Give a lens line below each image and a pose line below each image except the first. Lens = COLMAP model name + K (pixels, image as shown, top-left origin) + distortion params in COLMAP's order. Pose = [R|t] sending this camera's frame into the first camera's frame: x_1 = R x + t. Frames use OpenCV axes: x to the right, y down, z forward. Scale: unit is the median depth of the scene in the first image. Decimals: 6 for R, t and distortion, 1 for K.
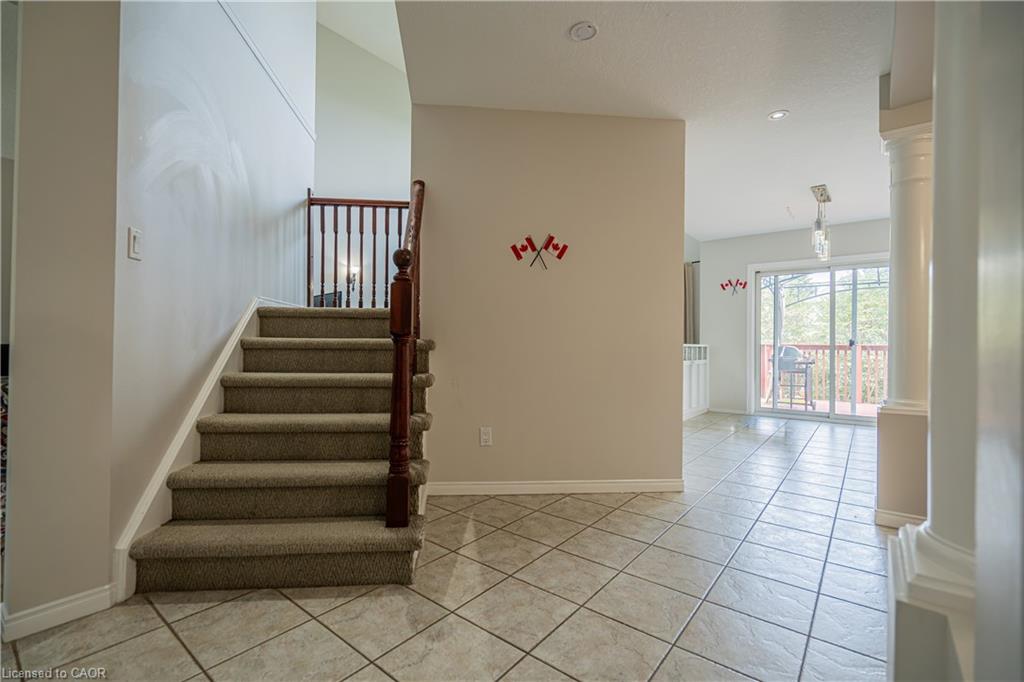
lens RADIAL K [[456.4, 0, 511.7], [0, 456.4, 341.7], [0, 0, 1]] dist [0.001007, 0.000122]
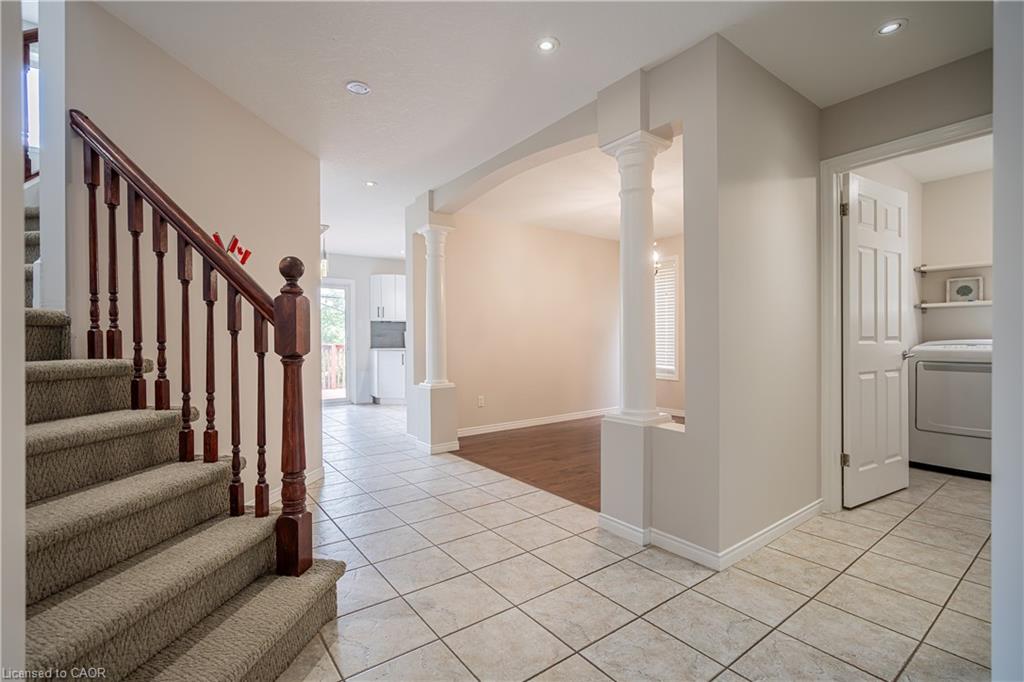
lens RADIAL K [[456.4, 0, 510.9], [0, 456.4, 342.6], [0, 0, 1]] dist [0.001007, 0.000122]
pose [[0.252584, -0.010253, 0.967521, -0.650816], [0.001254, 0.999946, 0.010269, -0.032829], [-0.967574, -0.001380, 0.252583, 0.246013]]
